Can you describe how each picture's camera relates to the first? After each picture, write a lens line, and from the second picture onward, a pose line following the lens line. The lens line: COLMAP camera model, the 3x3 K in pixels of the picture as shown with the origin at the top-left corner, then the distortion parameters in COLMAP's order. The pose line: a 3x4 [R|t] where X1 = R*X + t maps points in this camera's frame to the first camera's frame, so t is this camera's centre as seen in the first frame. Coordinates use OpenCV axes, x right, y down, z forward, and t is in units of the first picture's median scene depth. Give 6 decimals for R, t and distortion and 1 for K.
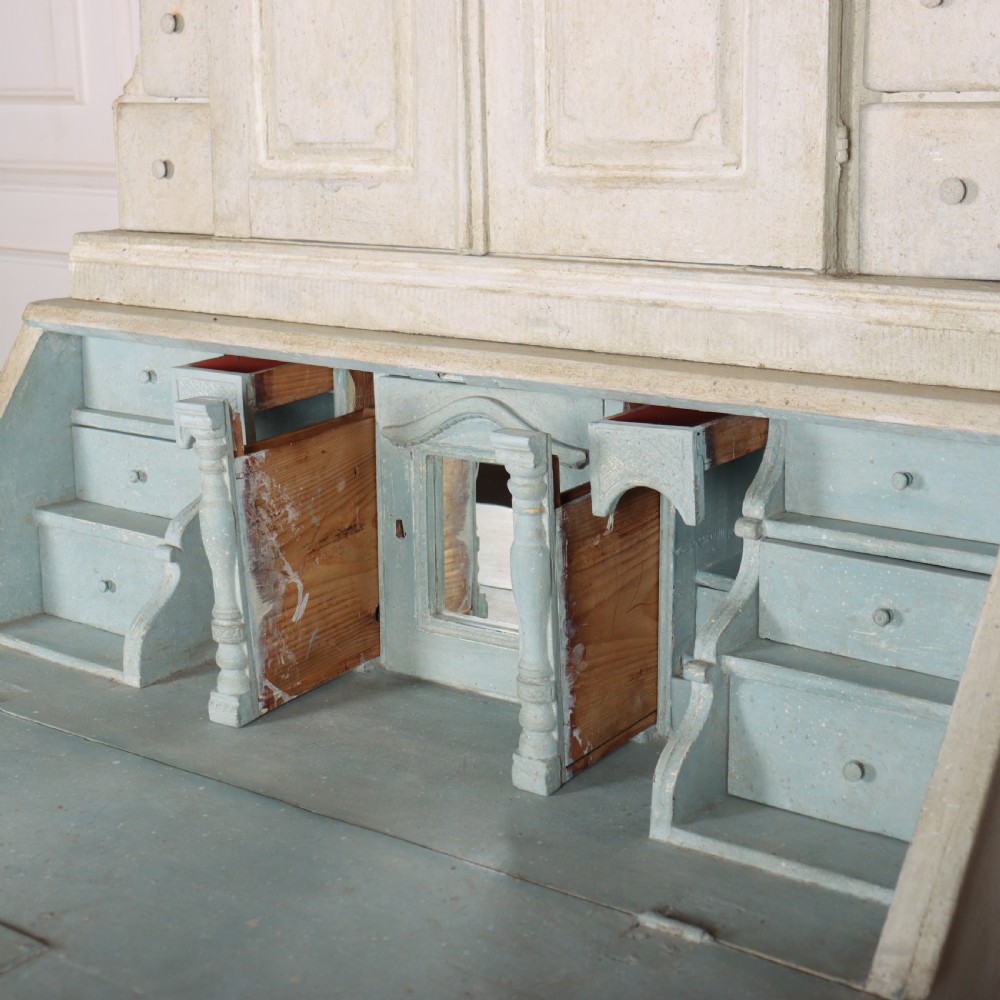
lens RADIAL K [[1784.4, 0, 501.6], [0, 1784.4, 501.7], [0, 0, 1]] dist [-0.060803, 0.113871]
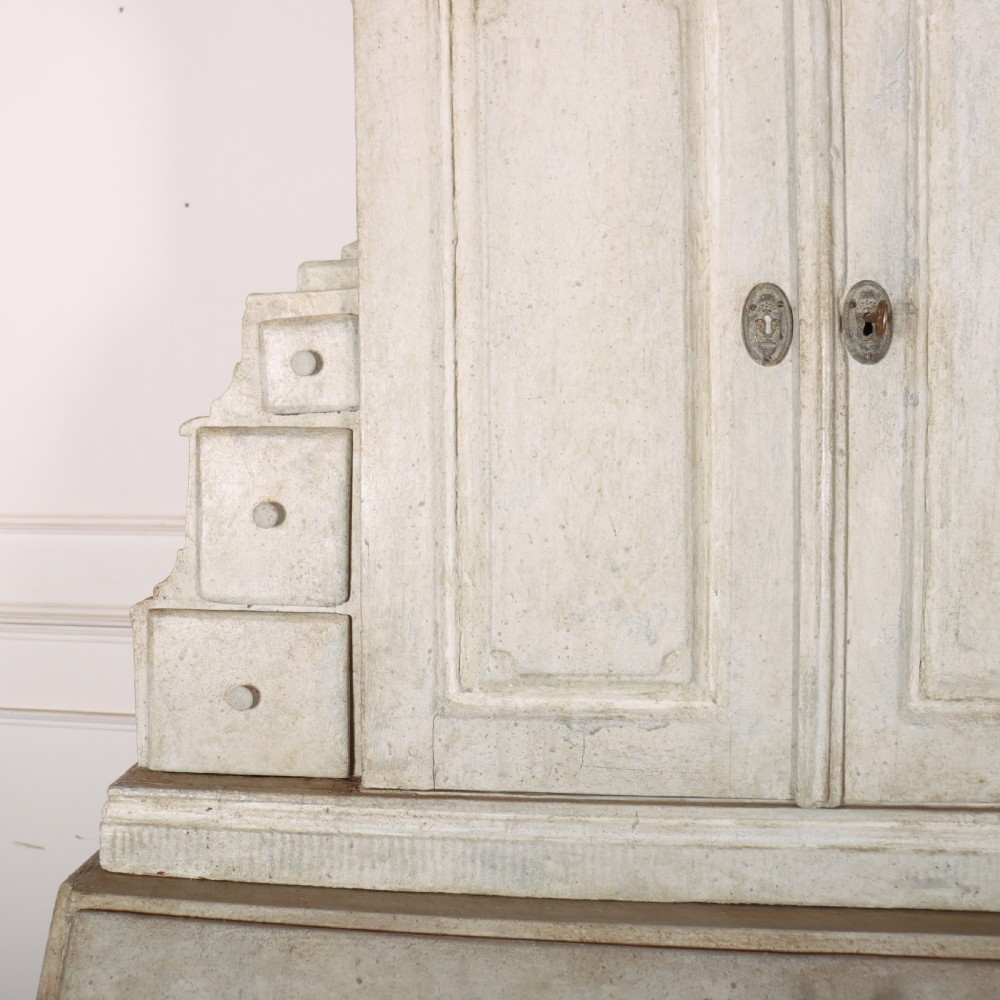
lens RADIAL K [[1301.3, 0, 308.5], [0, 1301.3, 531.2], [0, 0, 1]] dist [-0.180562, 0.147999]
pose [[0.888174, -0.038735, 0.457871, -0.508292], [0.107273, 0.986386, -0.124641, -0.223871], [-0.446809, 0.159820, 0.880238, 0.581854]]
